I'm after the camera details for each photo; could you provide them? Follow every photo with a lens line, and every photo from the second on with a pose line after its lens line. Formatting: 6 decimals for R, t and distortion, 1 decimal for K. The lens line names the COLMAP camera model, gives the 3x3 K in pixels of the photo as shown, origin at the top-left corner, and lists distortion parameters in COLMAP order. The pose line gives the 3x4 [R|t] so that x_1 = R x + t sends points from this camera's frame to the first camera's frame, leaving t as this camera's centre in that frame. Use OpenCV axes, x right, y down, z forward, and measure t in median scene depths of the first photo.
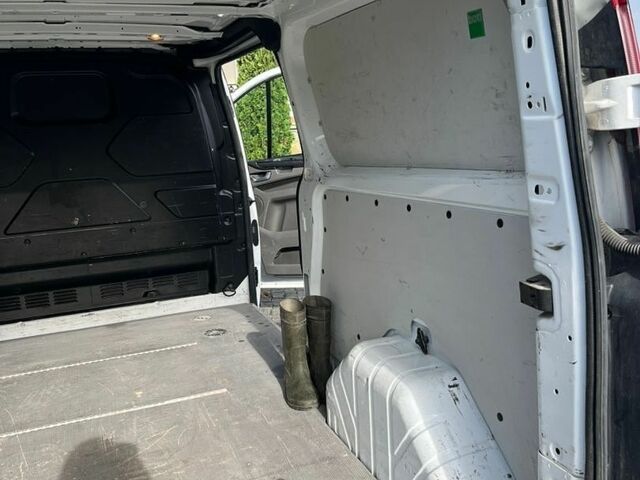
lens RADIAL K [[646.1, 0, 324.7], [0, 646.1, 244.0], [0, 0, 1]] dist [0.030119, -0.001689]
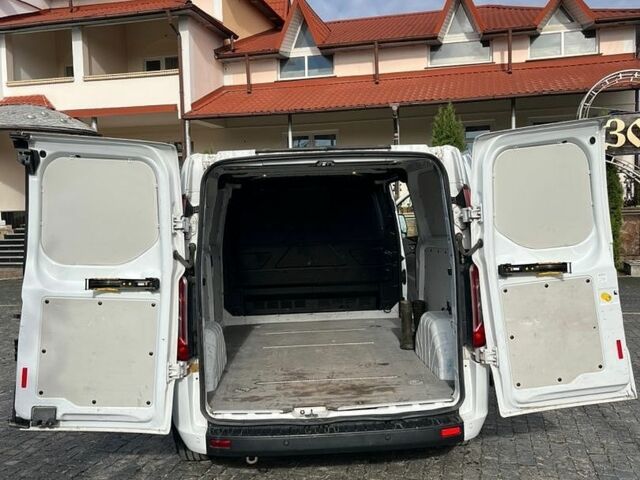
lens RADIAL K [[646.1, 0, 324.7], [0, 646.1, 244.0], [0, 0, 1]] dist [0.030119, -0.001689]
pose [[0.949074, 0.035755, -0.313018, 0.307710], [-0.075889, 0.990230, -0.116985, 0.154051], [0.305777, 0.134782, 0.942515, -0.950731]]
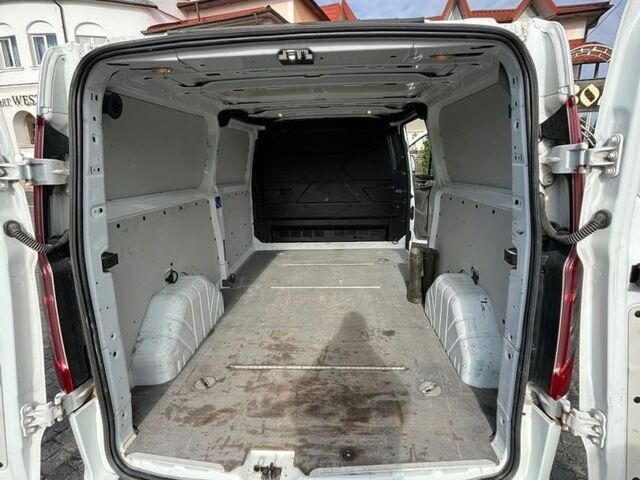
lens RADIAL K [[344.7, 0, 320.0], [0, 344.7, 240.0], [0, 0, 1]] dist [-0.005539, -0.000550]
pose [[0.906389, 0.129437, -0.402125, 0.089648], [-0.102061, 0.990800, 0.088876, -0.001574], [0.409930, -0.039515, 0.911261, -0.068769]]
